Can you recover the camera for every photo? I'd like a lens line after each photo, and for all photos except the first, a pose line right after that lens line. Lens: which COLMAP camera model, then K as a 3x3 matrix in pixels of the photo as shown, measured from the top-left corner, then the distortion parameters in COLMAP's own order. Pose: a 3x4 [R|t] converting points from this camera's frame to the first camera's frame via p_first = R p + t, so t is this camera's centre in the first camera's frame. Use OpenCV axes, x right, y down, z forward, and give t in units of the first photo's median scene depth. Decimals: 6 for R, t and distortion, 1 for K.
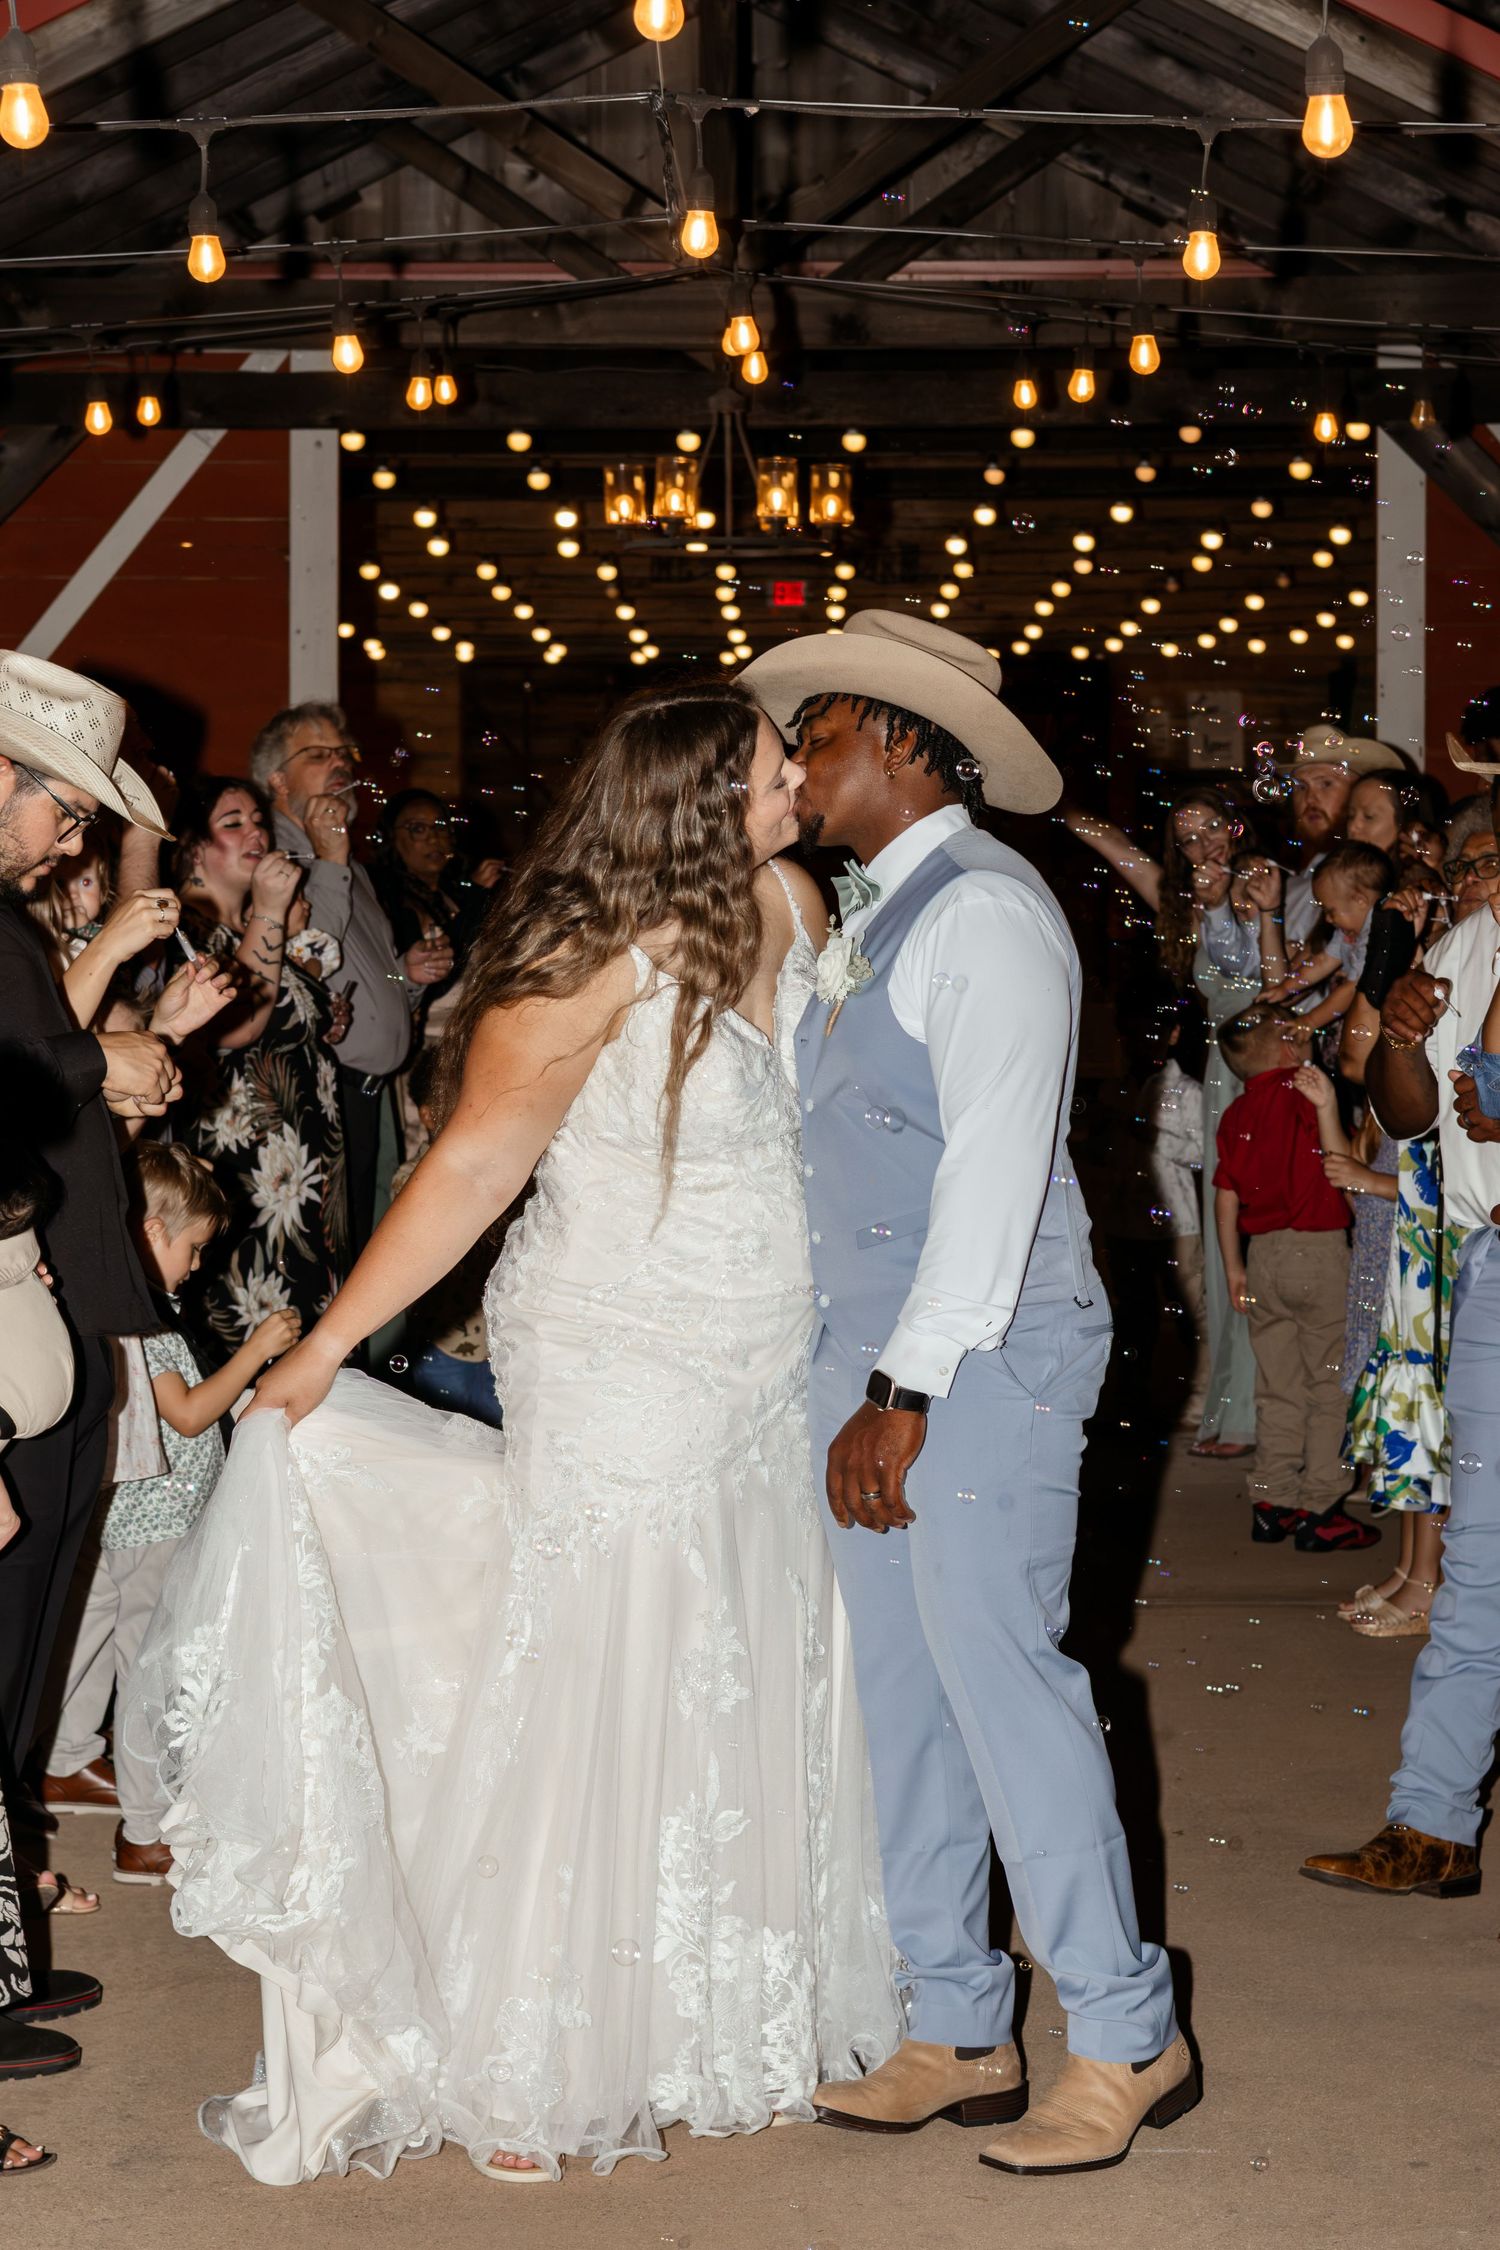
lens RADIAL K [[5476.5, 0, 742.9], [0, 5476.5, 1124.8], [0, 0, 1]] dist [0.272384, 0.000000]
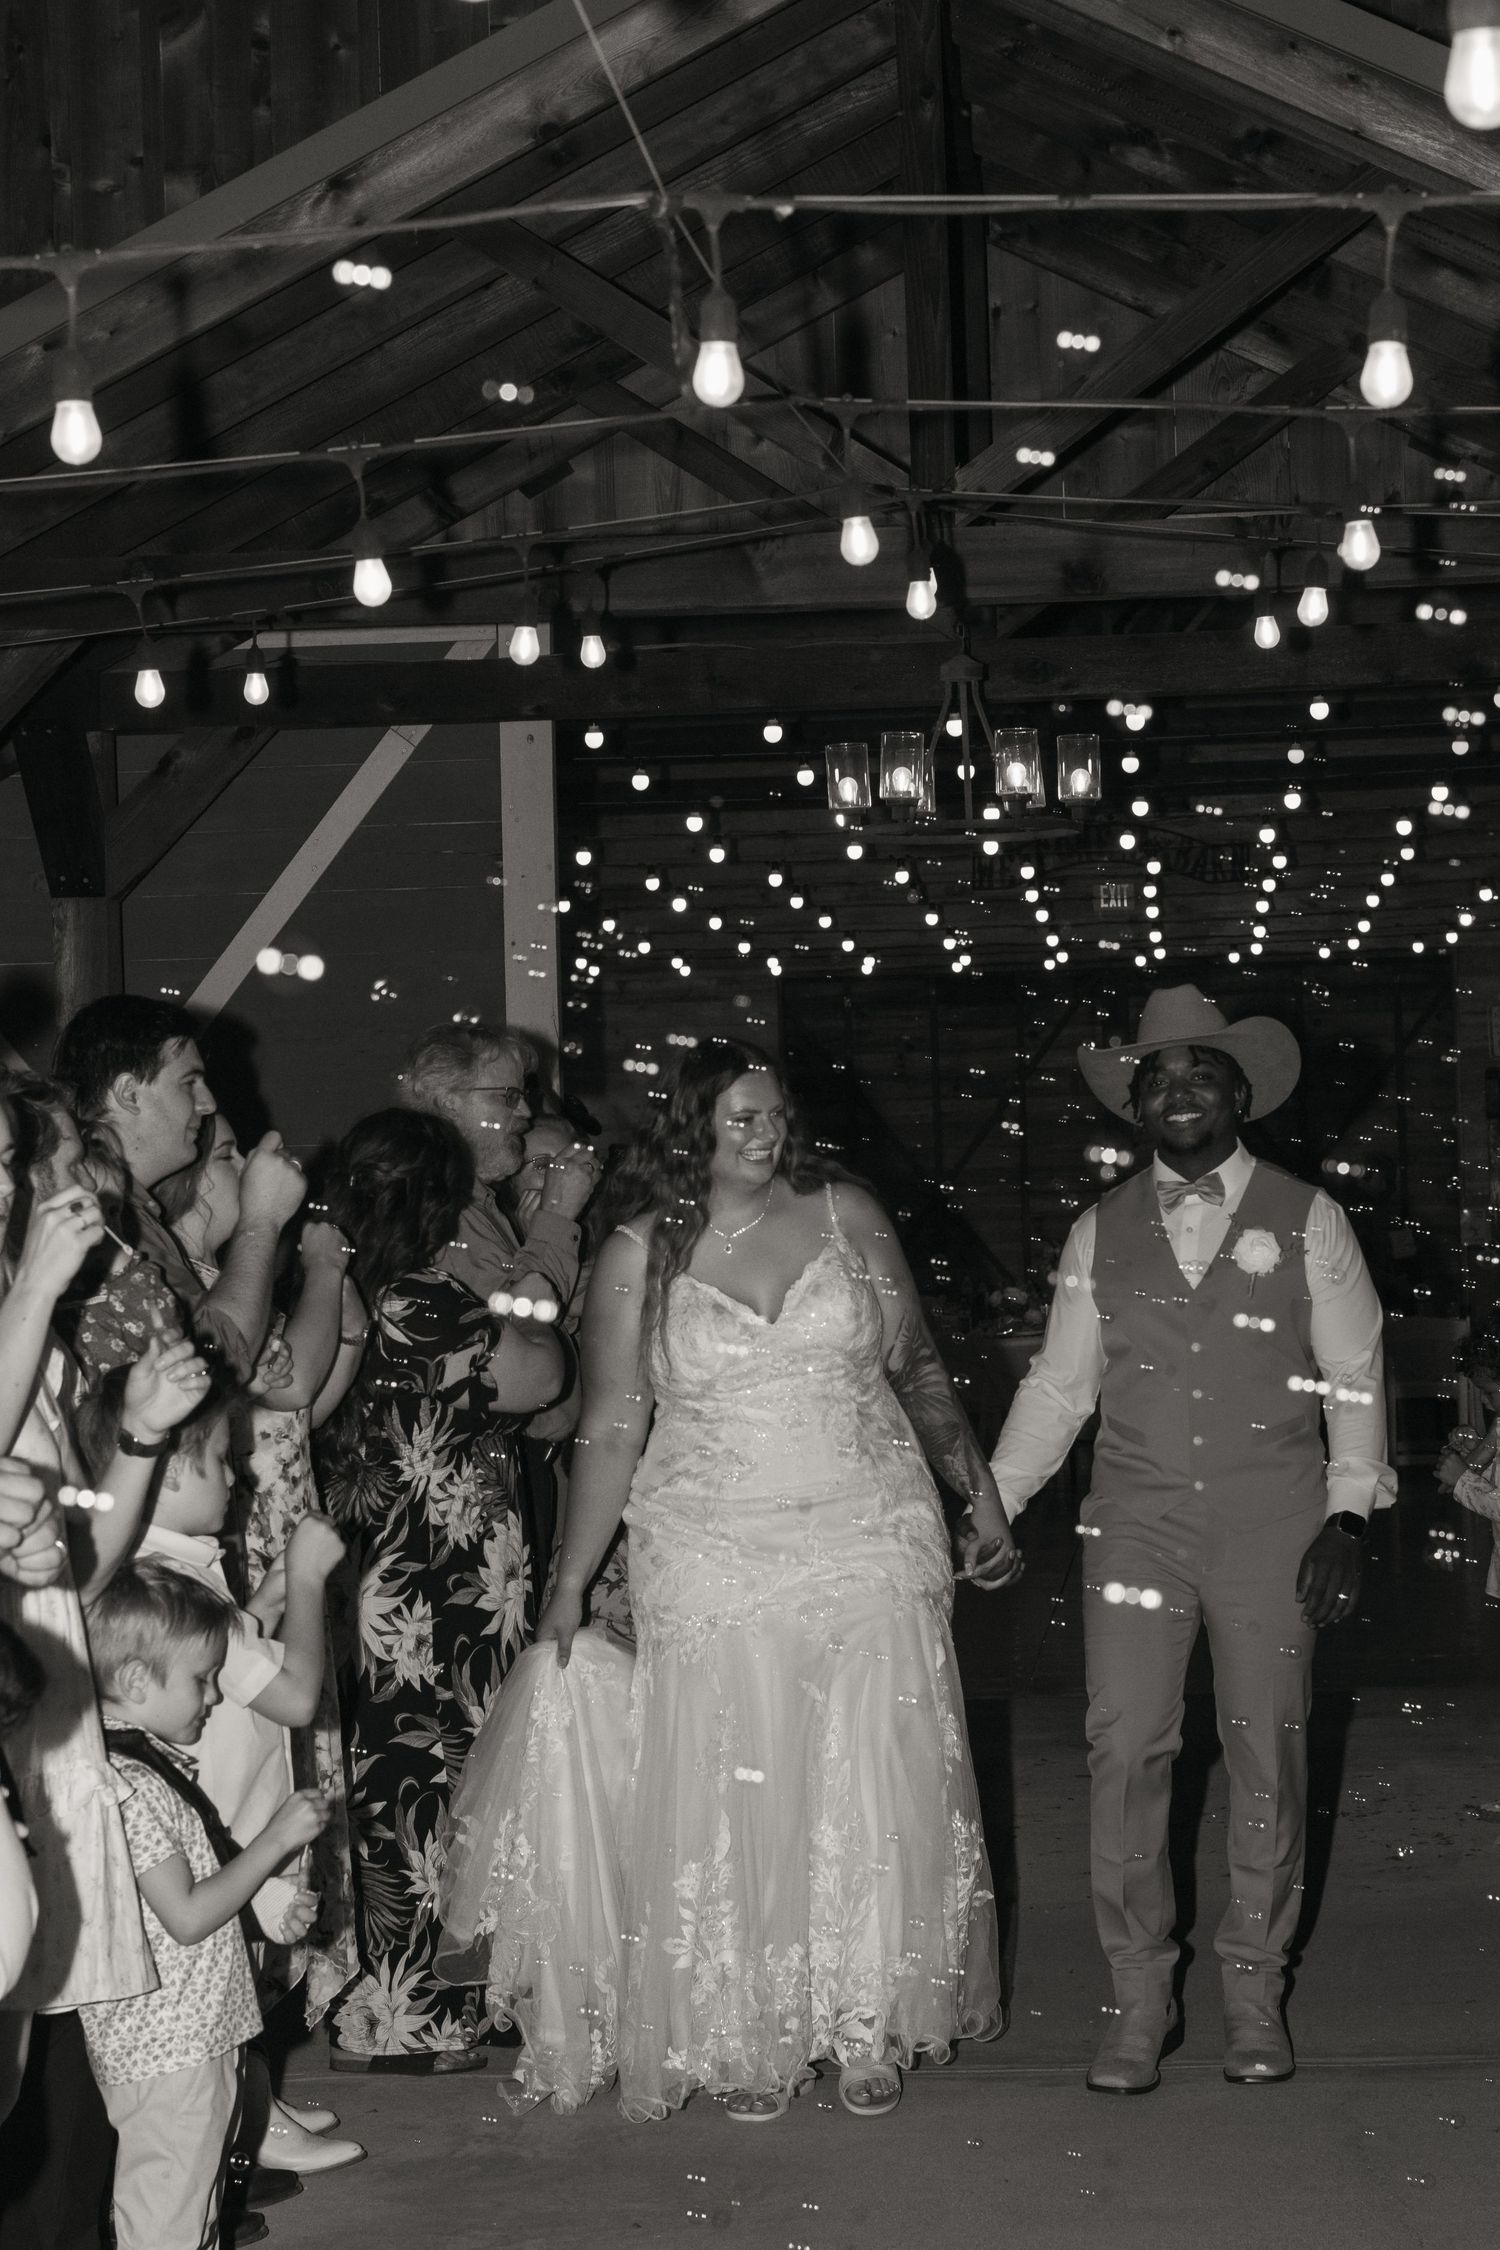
lens RADIAL K [[5476.5, 0, 758.6], [0, 5476.5, 1119.9], [0, 0, 1]] dist [0.272384, 0.000000]
pose [[0.997559, -0.027828, -0.064049, 0.017704], [0.024056, 0.997973, -0.058923, -0.006483], [0.065559, 0.057239, 0.996206, 0.106302]]
